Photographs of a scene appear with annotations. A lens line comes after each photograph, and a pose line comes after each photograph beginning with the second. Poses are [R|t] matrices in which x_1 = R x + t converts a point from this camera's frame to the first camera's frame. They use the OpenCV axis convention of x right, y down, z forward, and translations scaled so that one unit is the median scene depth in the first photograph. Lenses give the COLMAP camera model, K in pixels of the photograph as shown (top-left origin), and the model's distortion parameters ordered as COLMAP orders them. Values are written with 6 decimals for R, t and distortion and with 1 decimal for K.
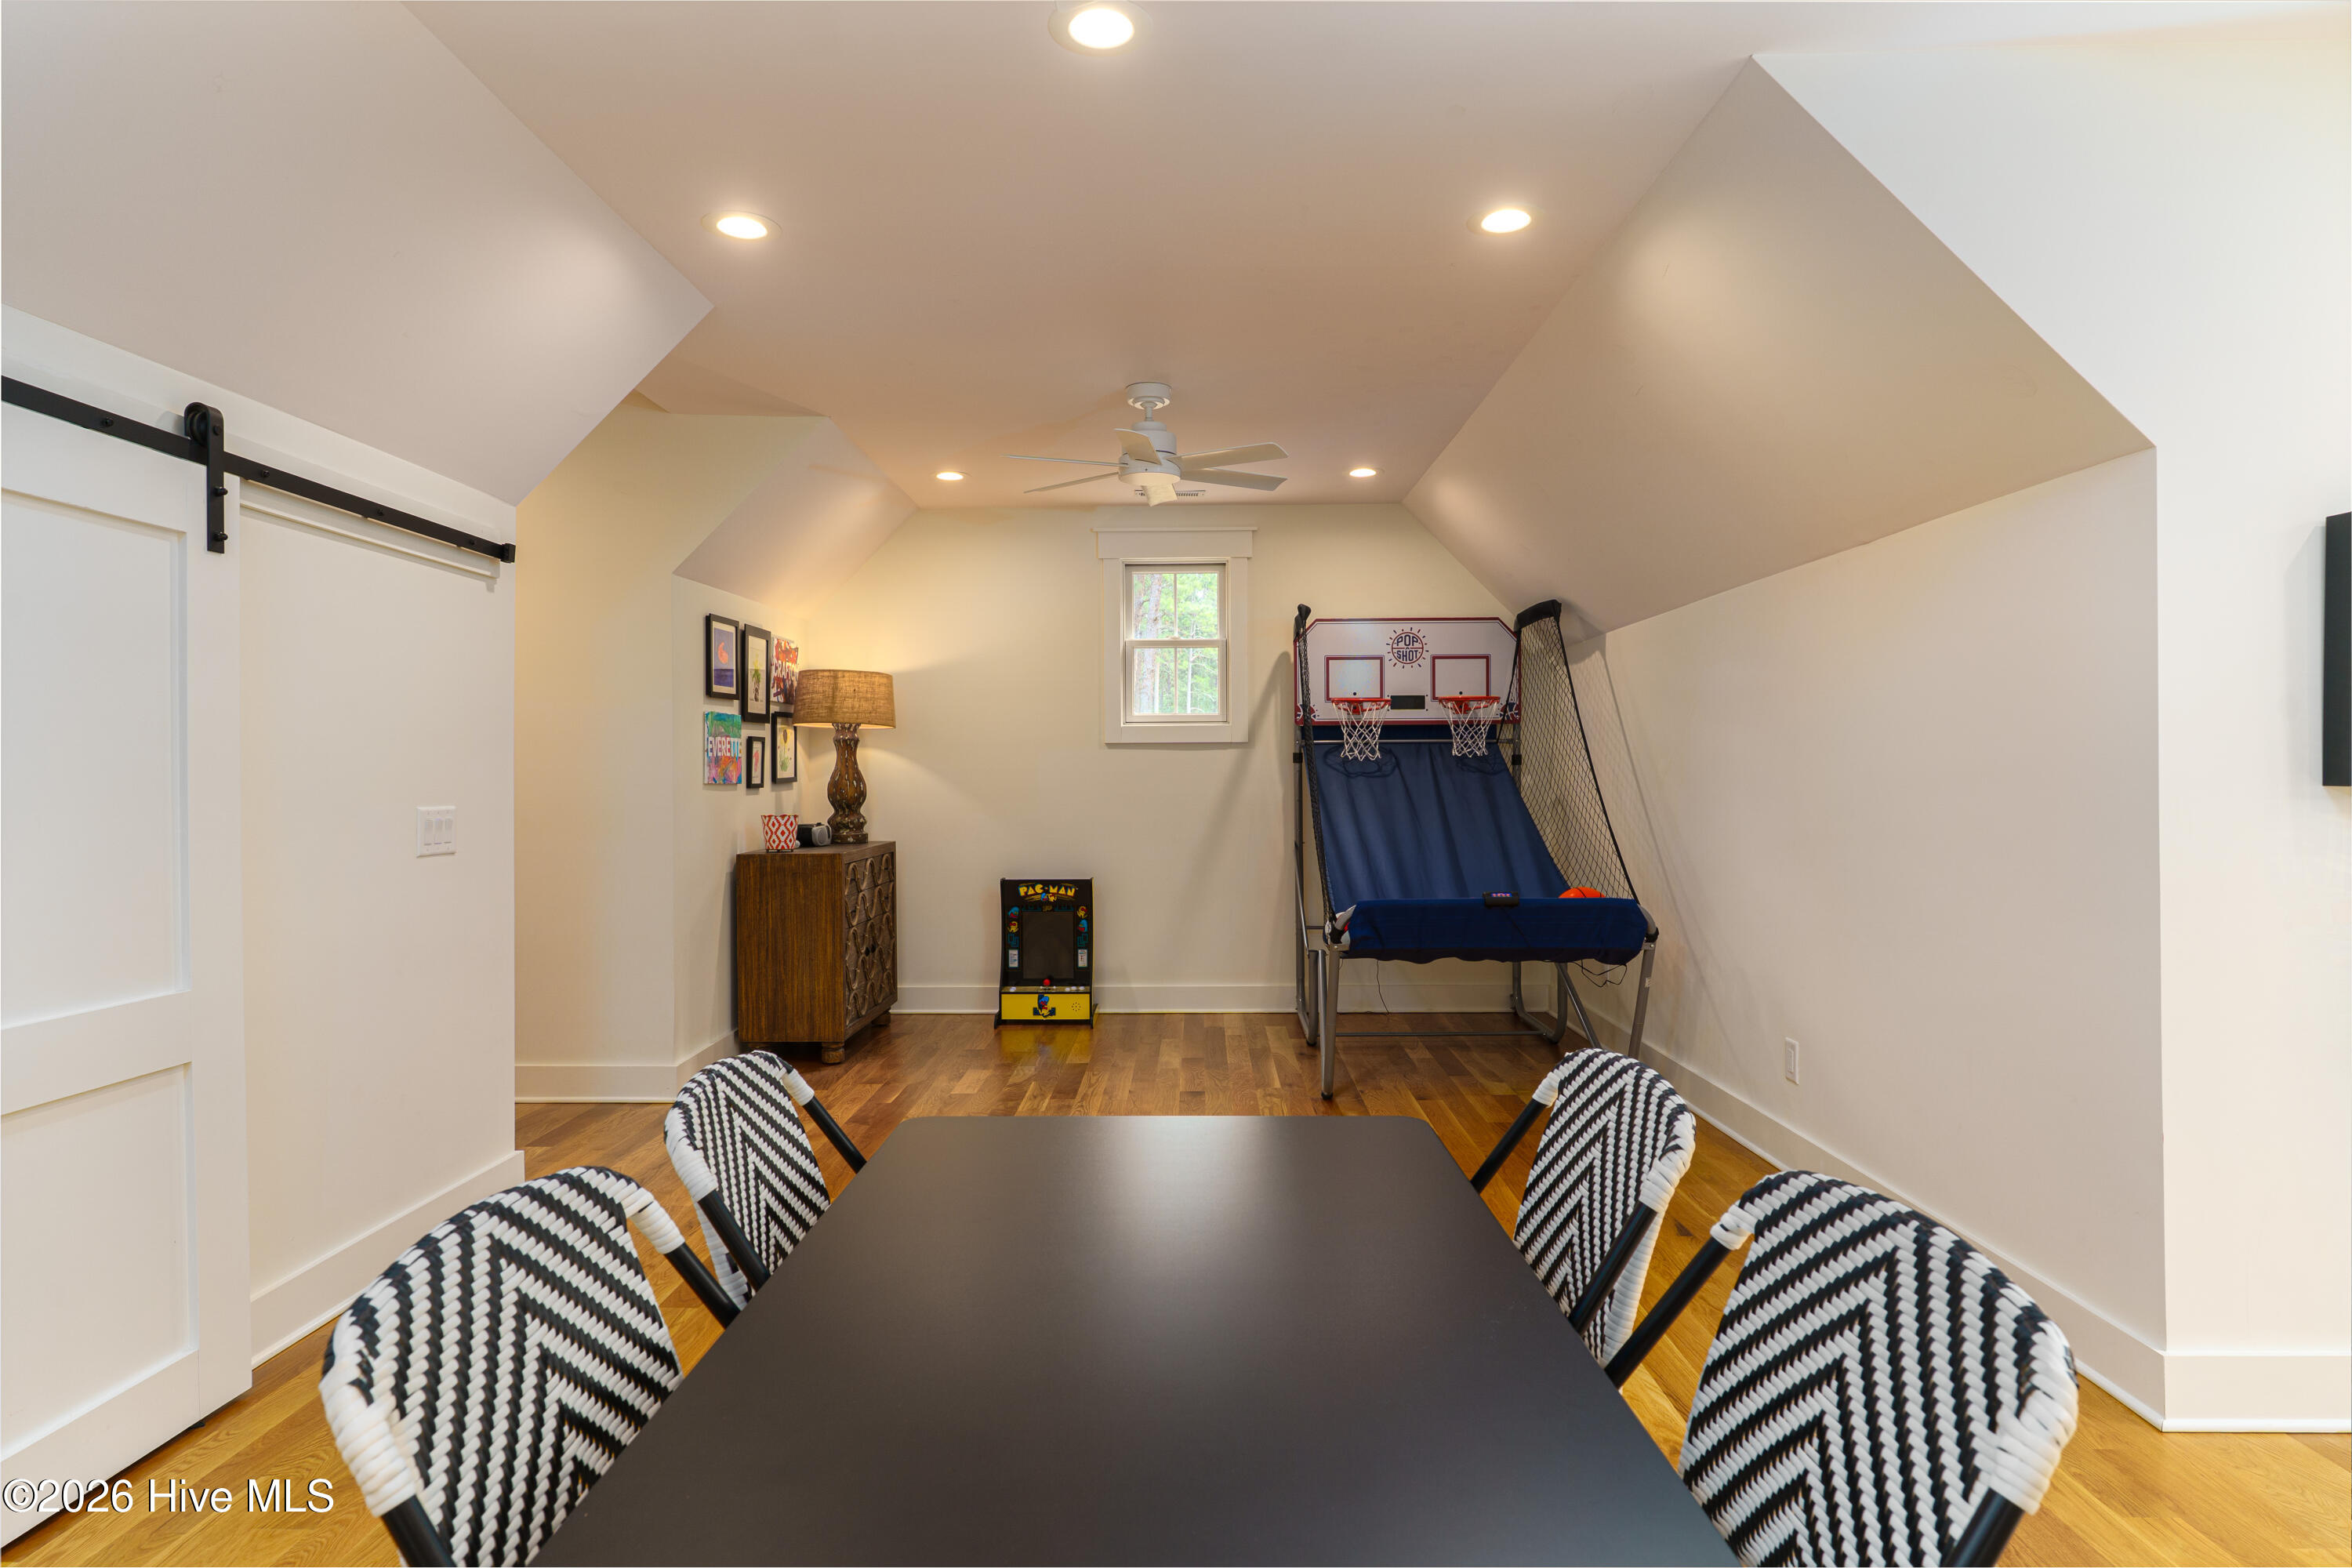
lens RADIAL K [[1330.1, 0, 1176.0], [0, 1330.1, 784.0], [0, 0, 1]] dist [0.000020, -0.000069]
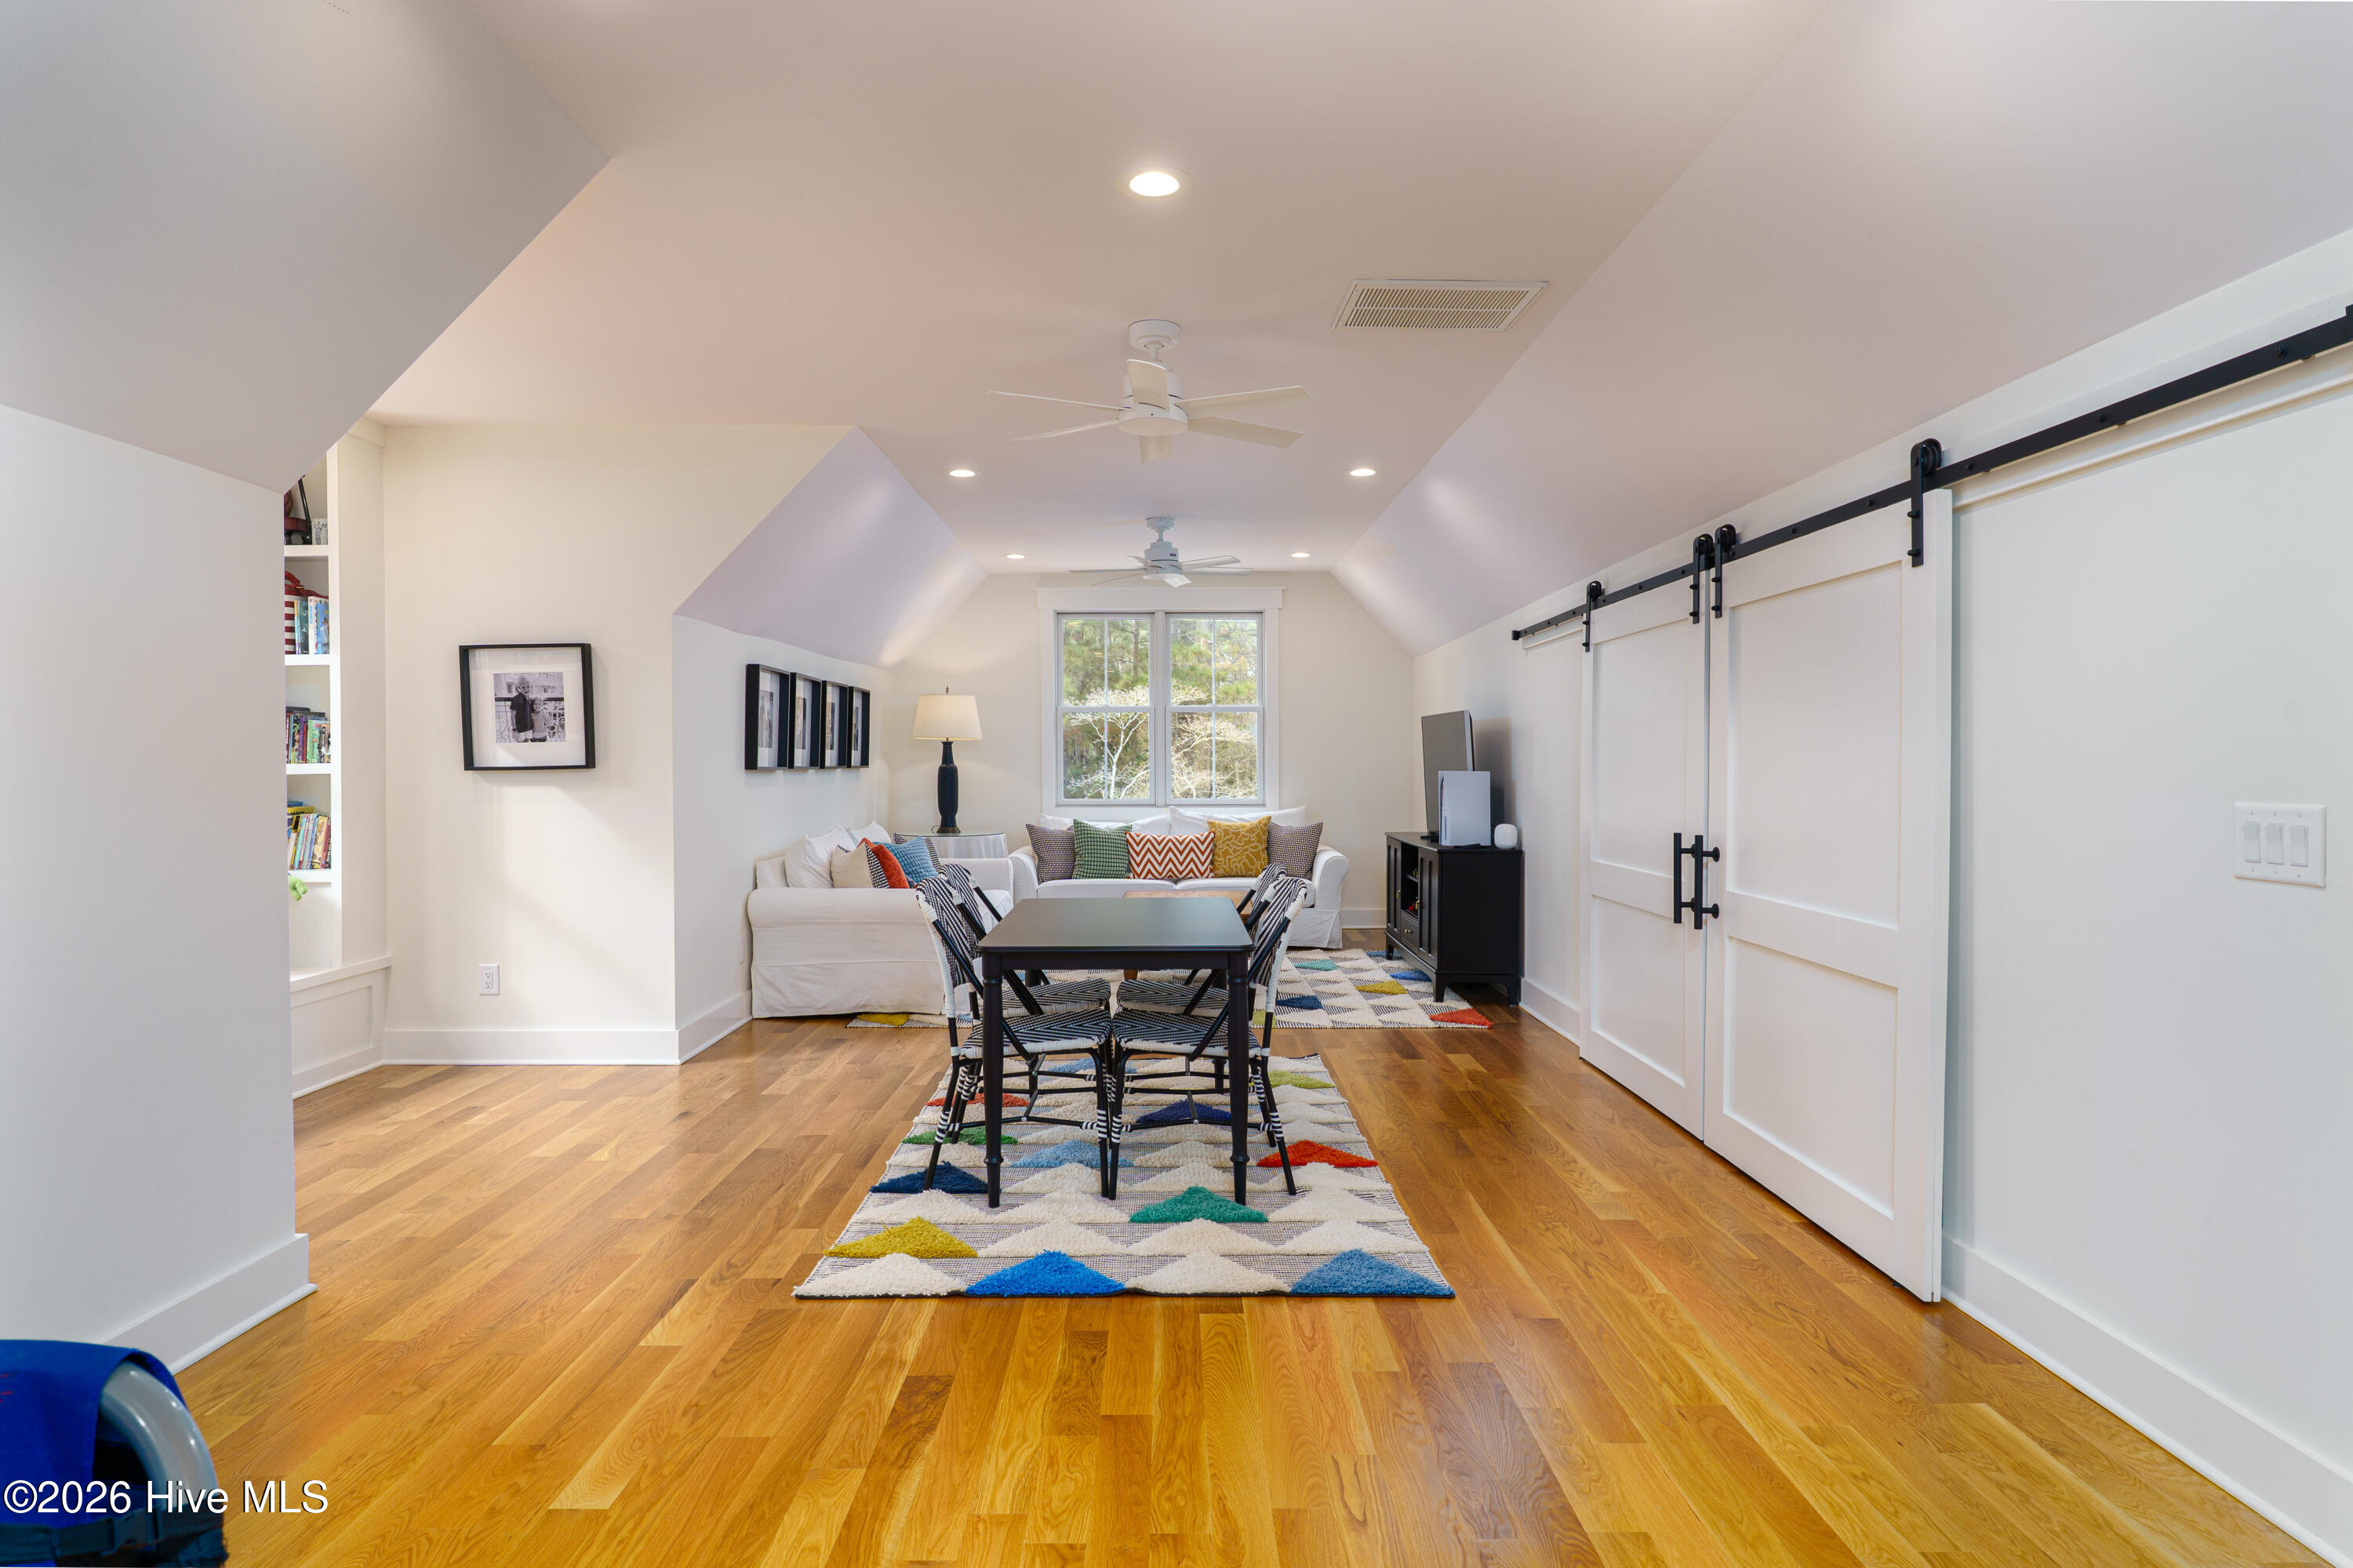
lens RADIAL K [[1330.7, 0, 1176.5], [0, 1330.7, 784.0], [0, 0, 1]] dist [0.000020, -0.000069]
pose [[-0.999782, 0.000560, -0.020869, -0.043862], [0.000091, 0.999748, 0.022431, -0.007897], [0.020877, 0.022424, -0.999531, 2.137897]]
